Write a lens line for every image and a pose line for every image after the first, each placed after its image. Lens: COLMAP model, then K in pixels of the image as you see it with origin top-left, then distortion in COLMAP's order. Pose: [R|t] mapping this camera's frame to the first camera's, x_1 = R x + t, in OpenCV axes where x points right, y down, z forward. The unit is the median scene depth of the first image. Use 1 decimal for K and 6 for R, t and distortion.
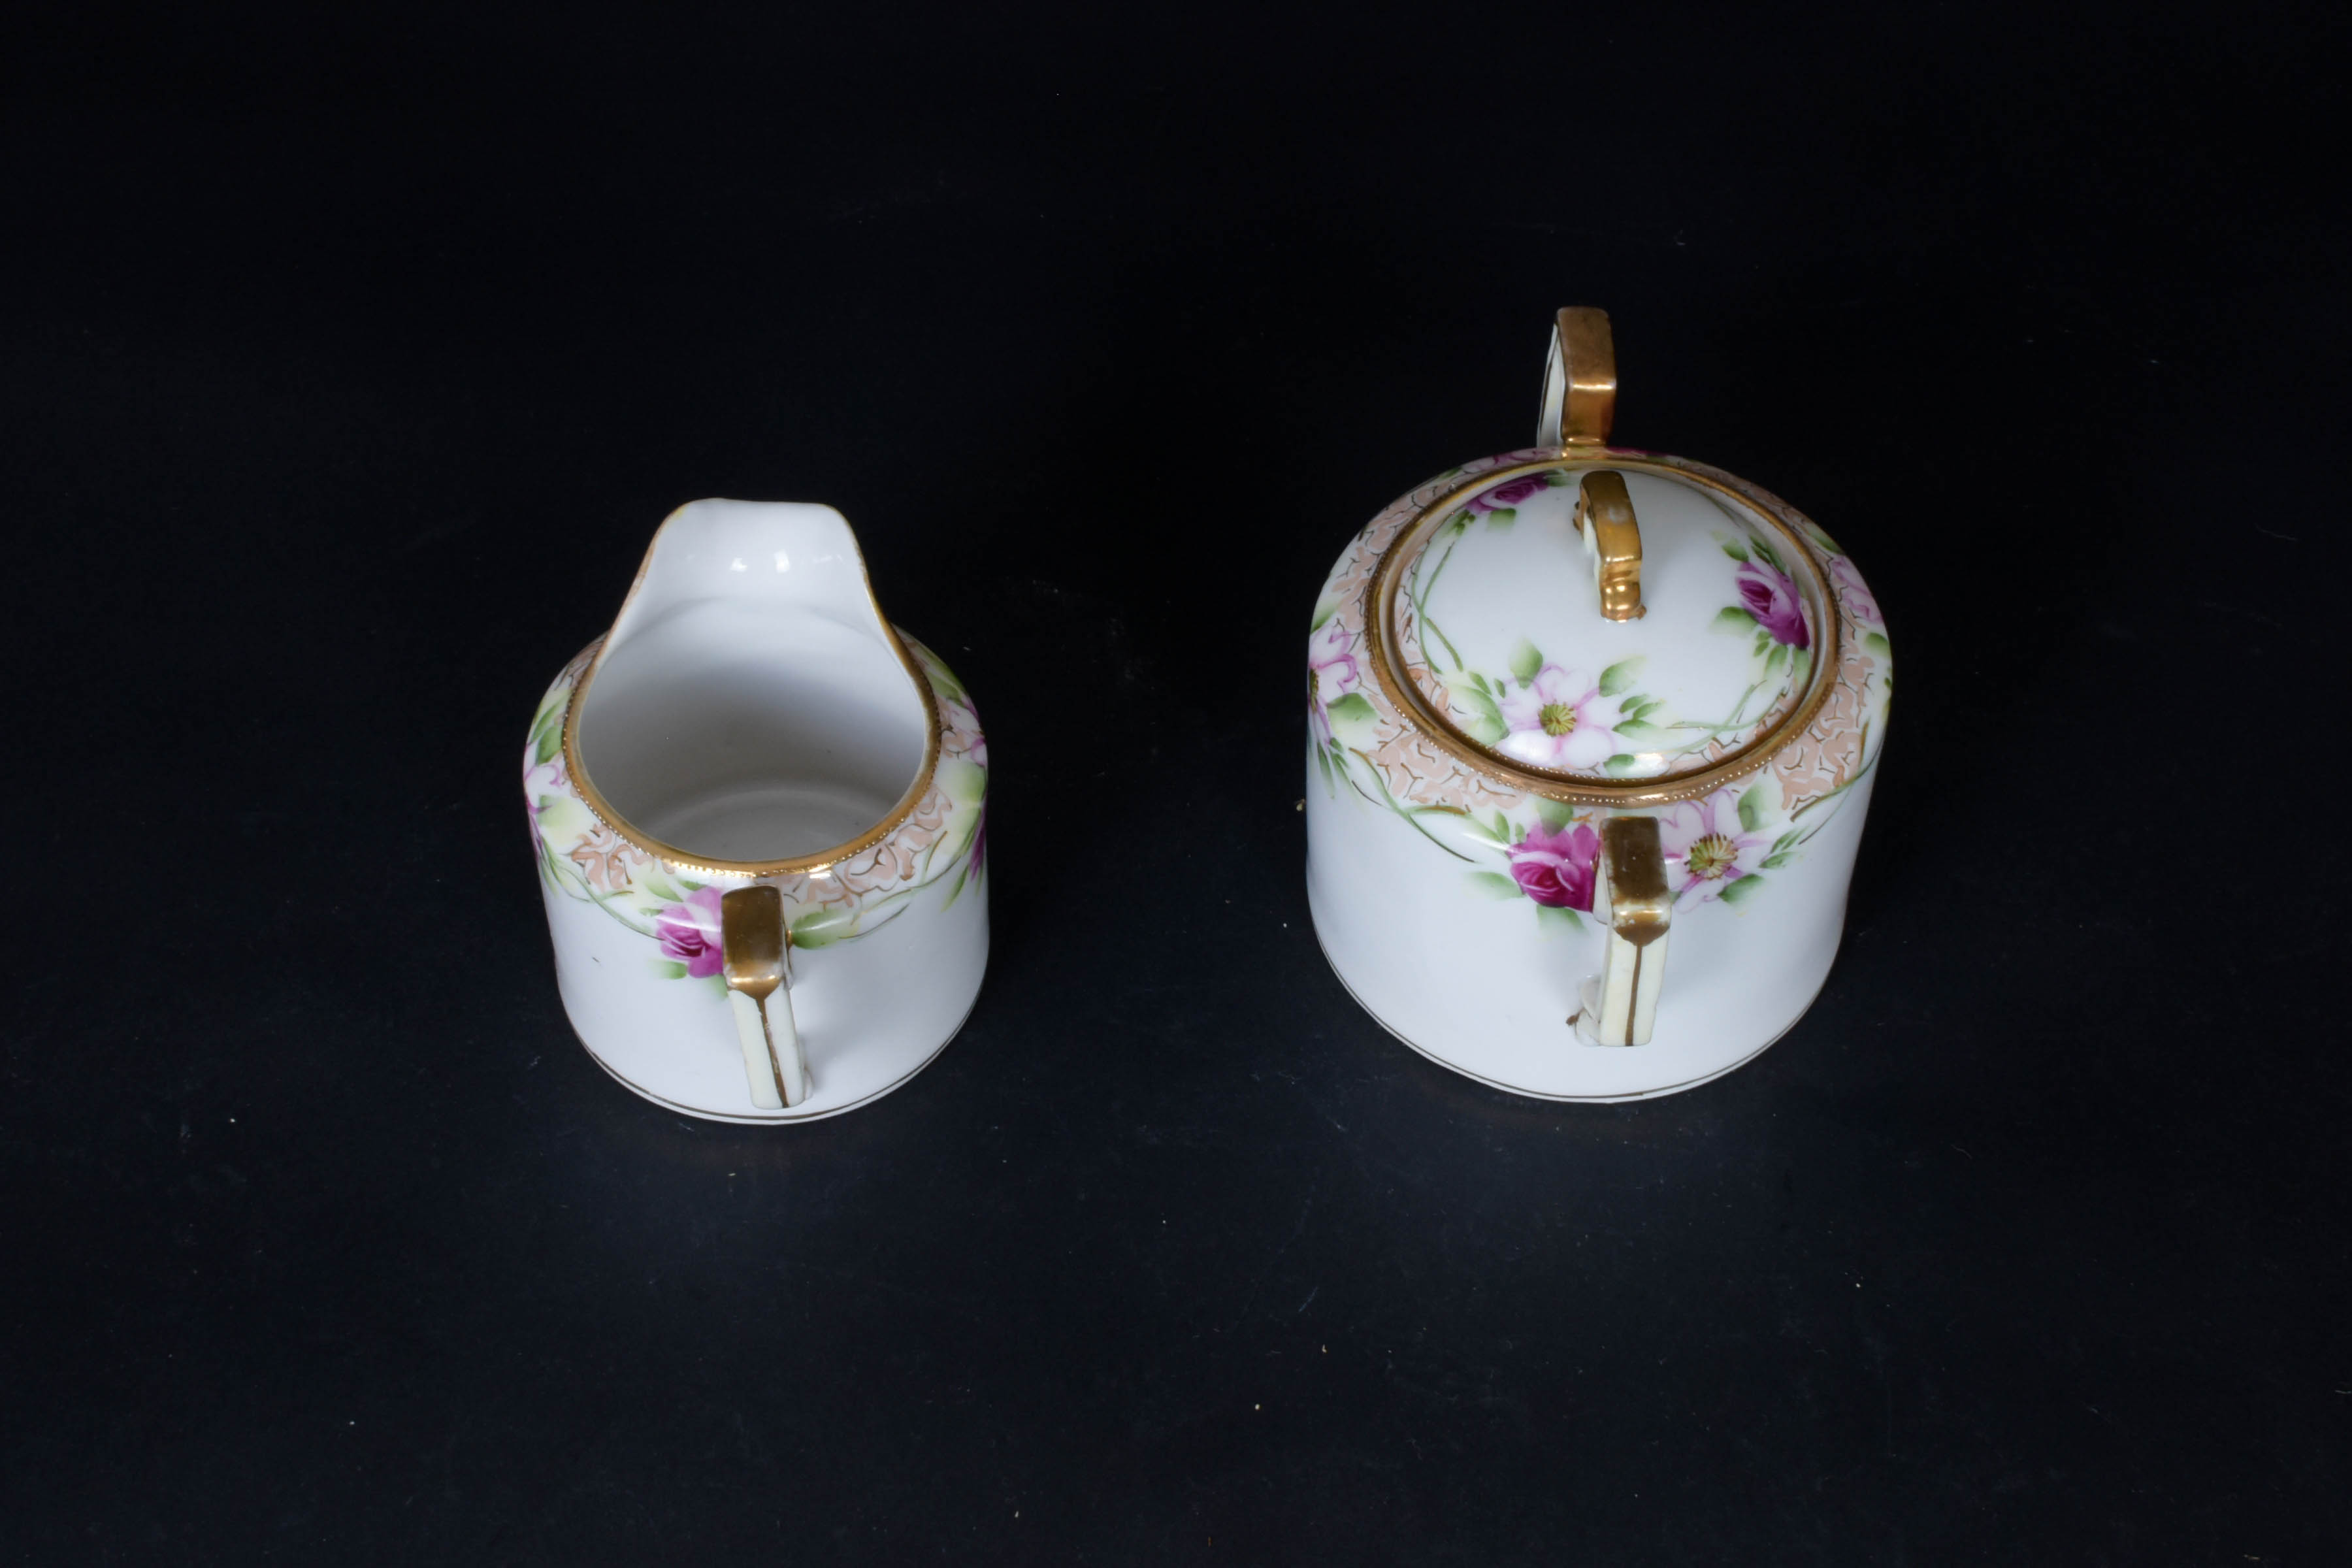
lens RADIAL K [[3595.2, 0, 1178.7], [0, 3595.2, 788.0], [0, 0, 1]] dist [-0.008411, 0.000000]
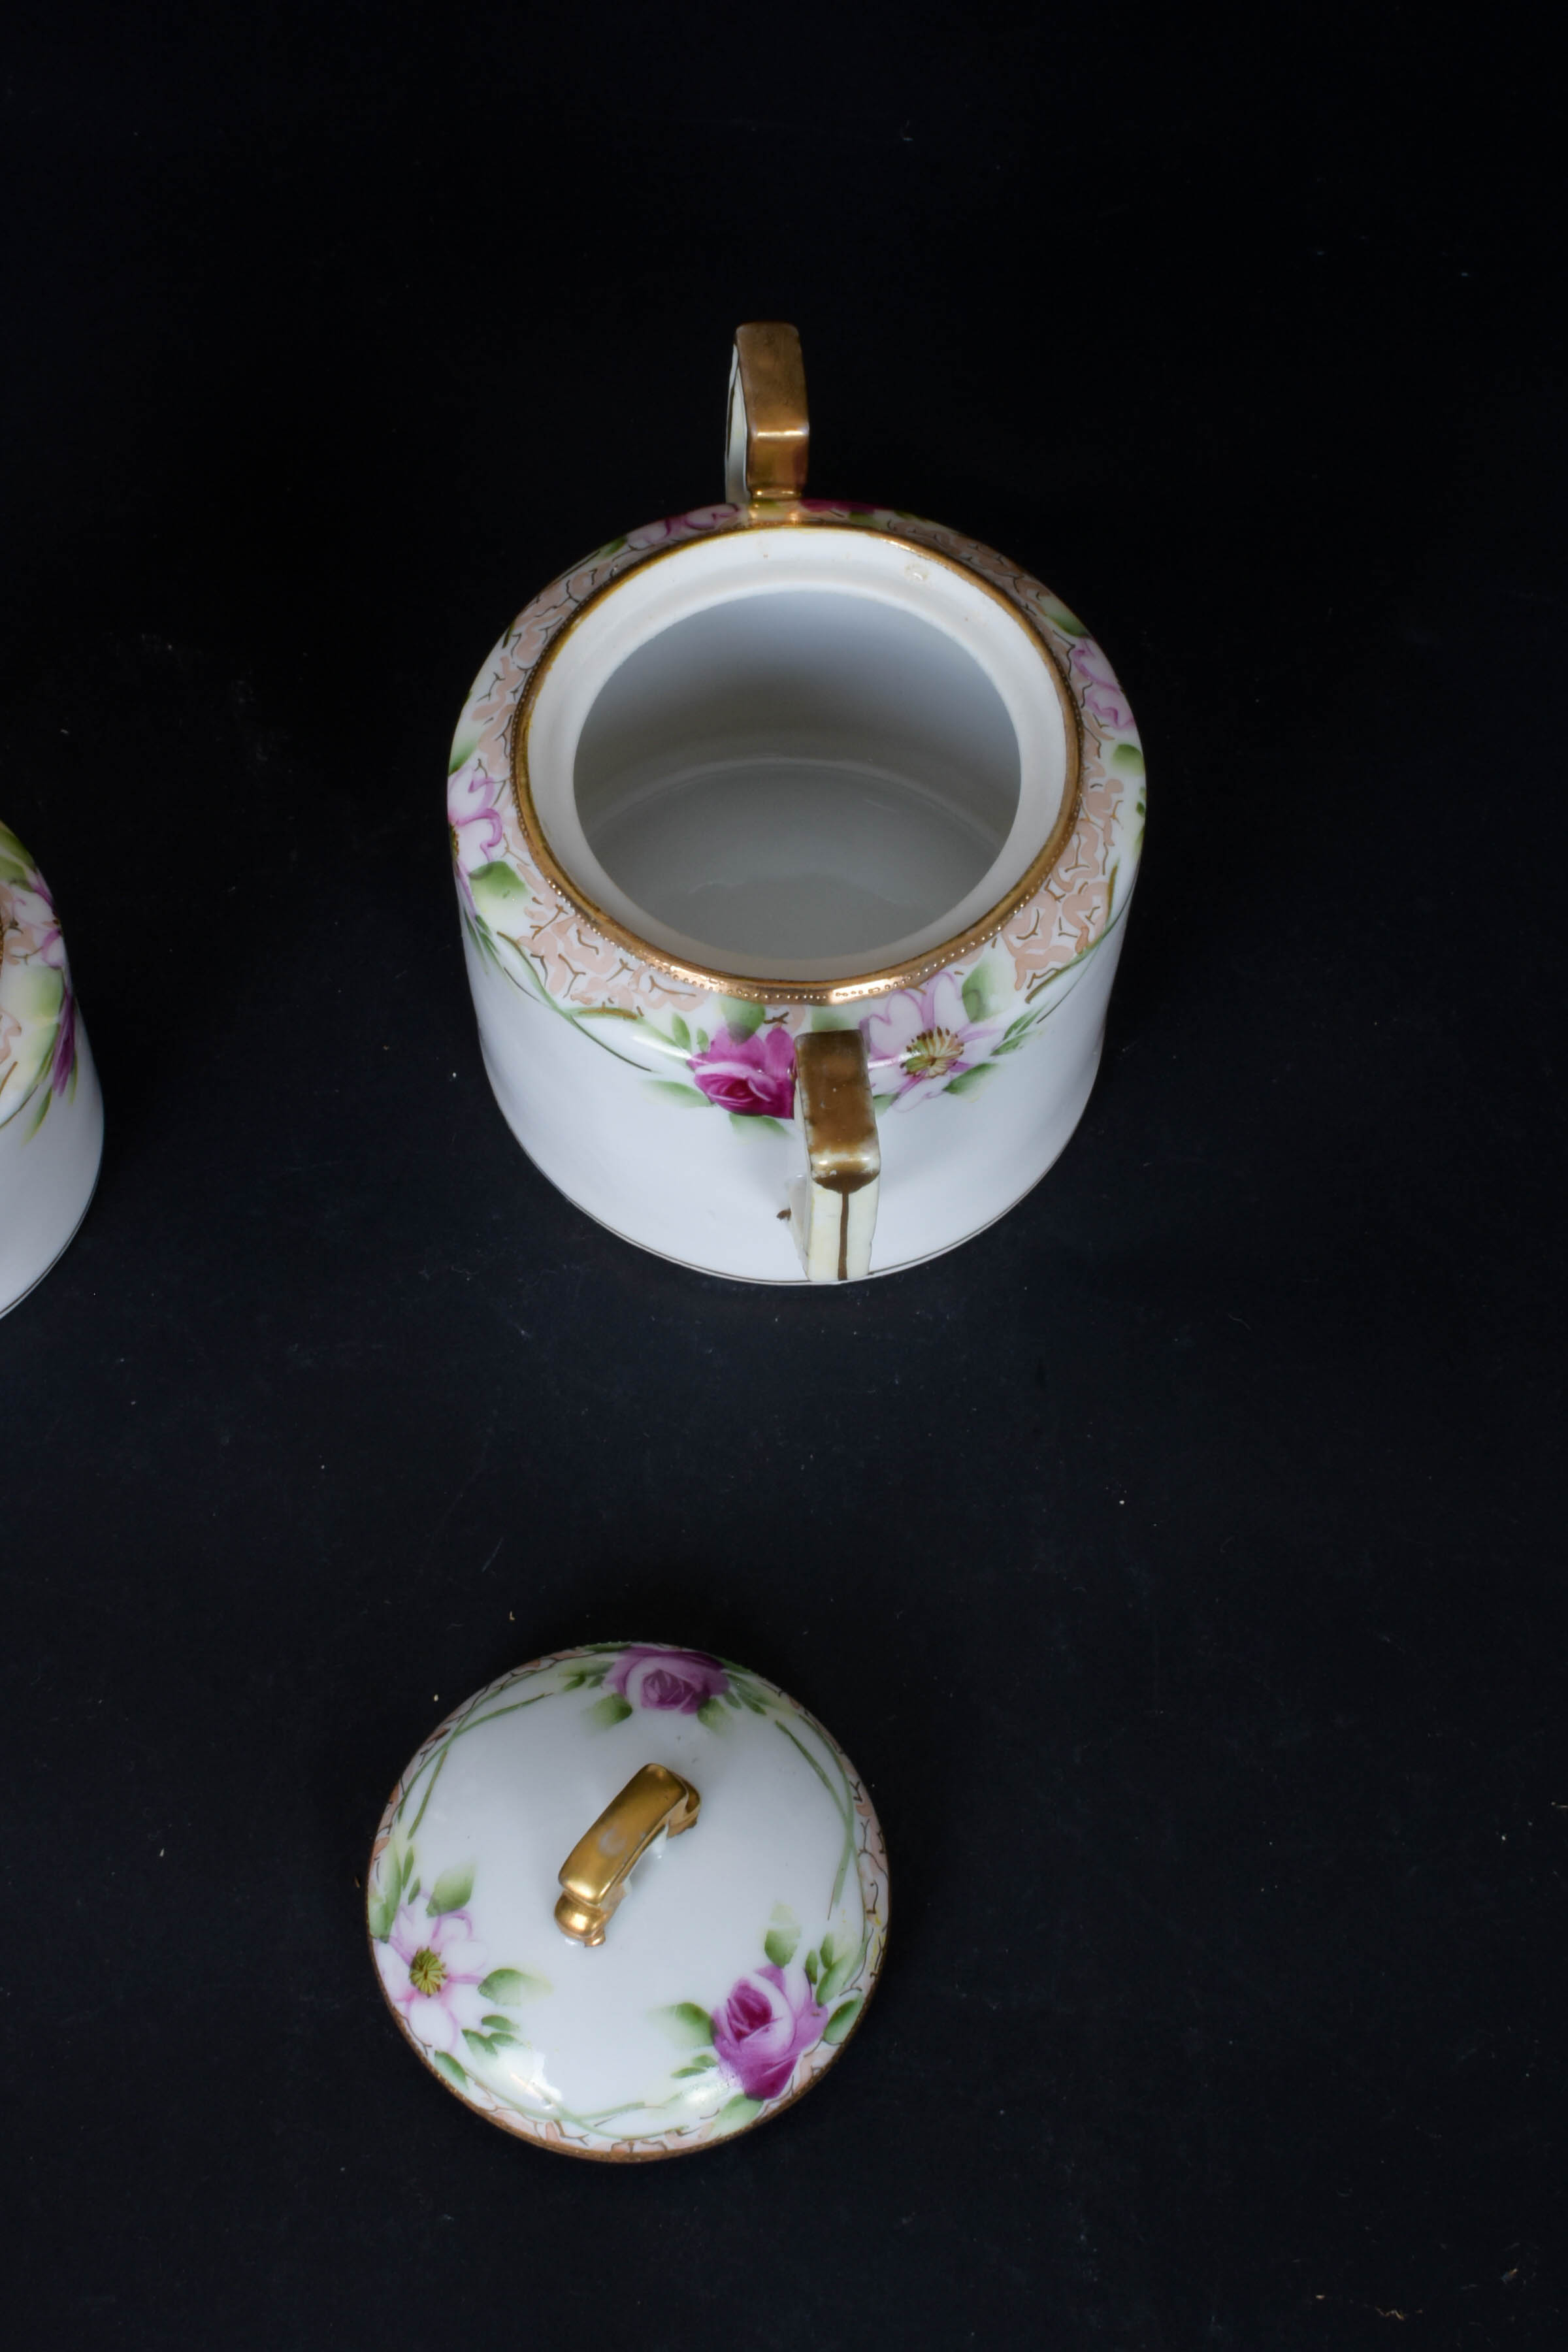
lens RADIAL K [[3595.2, 0, 771.8], [0, 3595.2, 1188.8], [0, 0, 1]] dist [-0.008411, 0.000000]
pose [[0.996566, -0.060266, 0.056788, 0.058592], [0.045229, 0.970614, 0.236355, -0.143709], [-0.069363, -0.232975, 0.970006, 0.173249]]
